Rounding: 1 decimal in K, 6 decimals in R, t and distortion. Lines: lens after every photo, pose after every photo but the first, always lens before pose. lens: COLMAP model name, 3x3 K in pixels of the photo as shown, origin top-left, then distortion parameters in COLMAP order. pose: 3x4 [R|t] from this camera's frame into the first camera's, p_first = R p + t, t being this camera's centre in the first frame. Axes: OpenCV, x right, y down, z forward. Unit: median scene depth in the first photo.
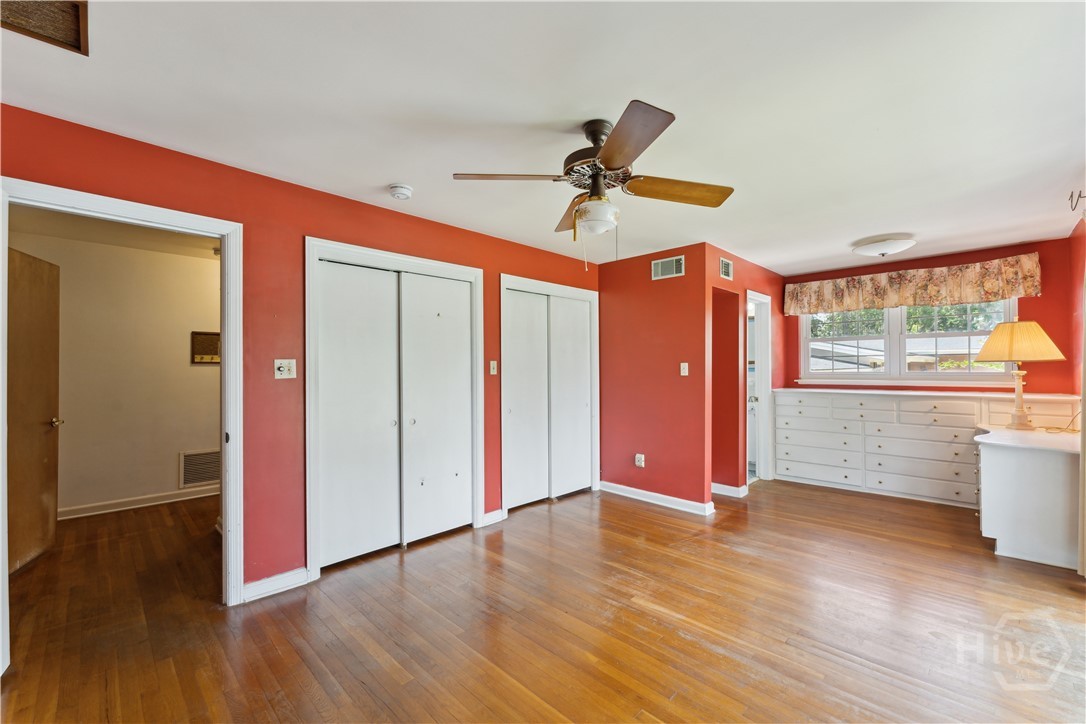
lens RADIAL K [[445.3, 0, 543.3], [0, 445.3, 364.6], [0, 0, 1]] dist [-0.002683, -0.000227]
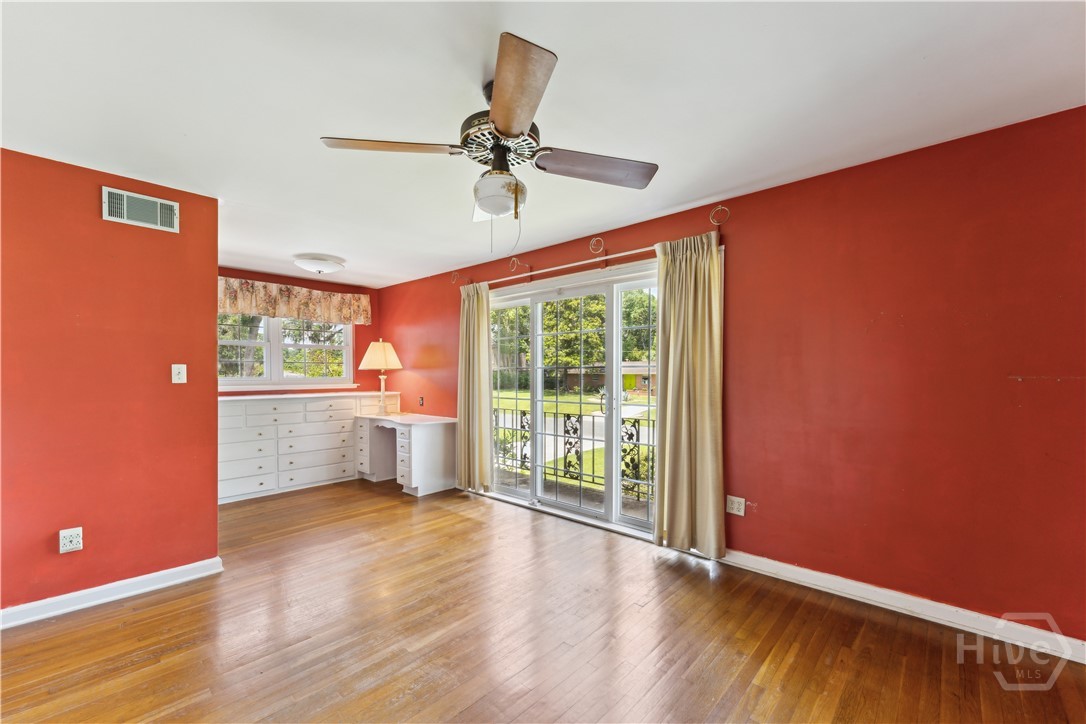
lens RADIAL K [[445.3, 0, 545.8], [0, 445.3, 383.0], [0, 0, 1]] dist [-0.002683, -0.000227]
pose [[-0.043254, -0.015933, 0.998937, -0.374654], [-0.008061, 0.999846, 0.015598, 0.009512], [-0.999032, -0.007378, -0.043376, 0.470785]]
